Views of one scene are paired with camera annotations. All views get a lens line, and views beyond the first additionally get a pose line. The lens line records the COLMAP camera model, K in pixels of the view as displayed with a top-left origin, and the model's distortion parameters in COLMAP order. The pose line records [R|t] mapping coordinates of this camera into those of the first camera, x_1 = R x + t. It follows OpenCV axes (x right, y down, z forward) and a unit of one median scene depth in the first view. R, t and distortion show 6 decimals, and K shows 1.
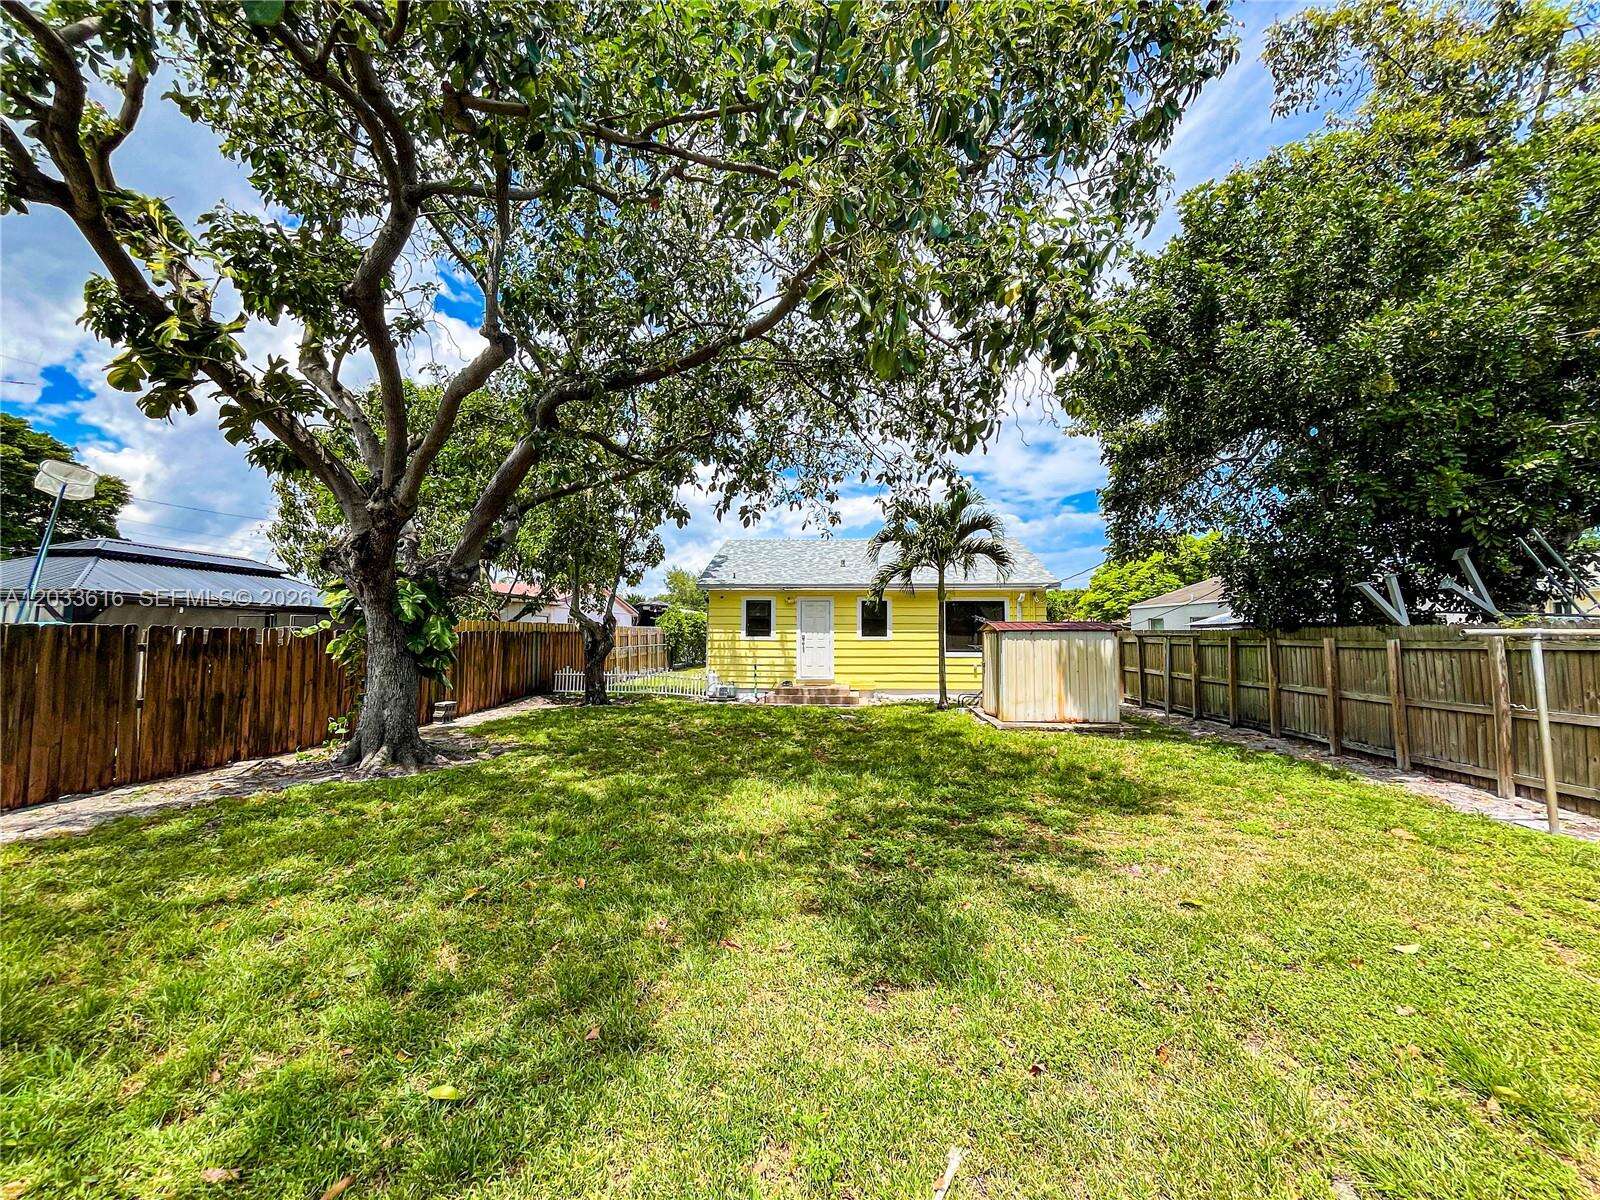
lens RADIAL K [[665.8, 0, 800.0], [0, 665.8, 600.0], [0, 0, 1]] dist [-0.007485, 0.000628]
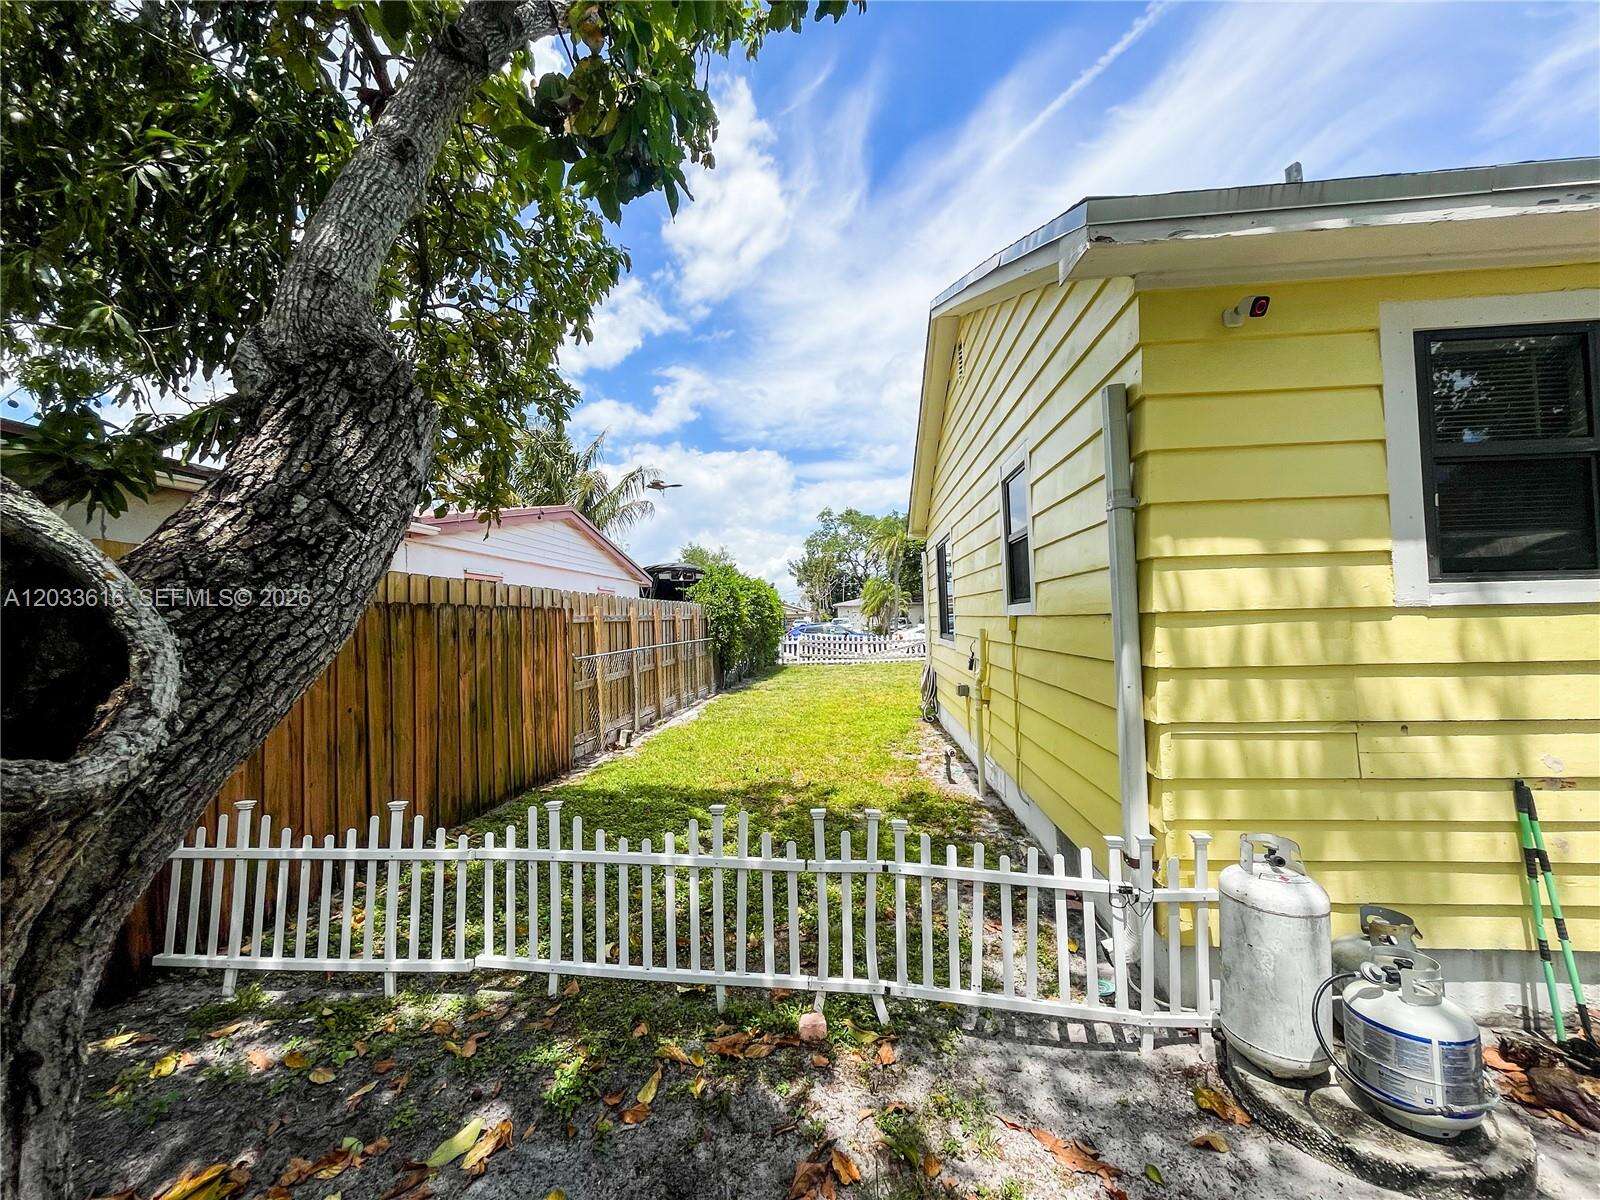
lens RADIAL K [[665.8, 0, 800.0], [0, 665.8, 600.0], [0, 0, 1]] dist [-0.007485, 0.000628]
pose [[0.999489, -0.027884, -0.015651, -0.213048], [0.028166, 0.999440, 0.018048, 0.052348], [0.015139, -0.018480, 0.999715, 0.856234]]
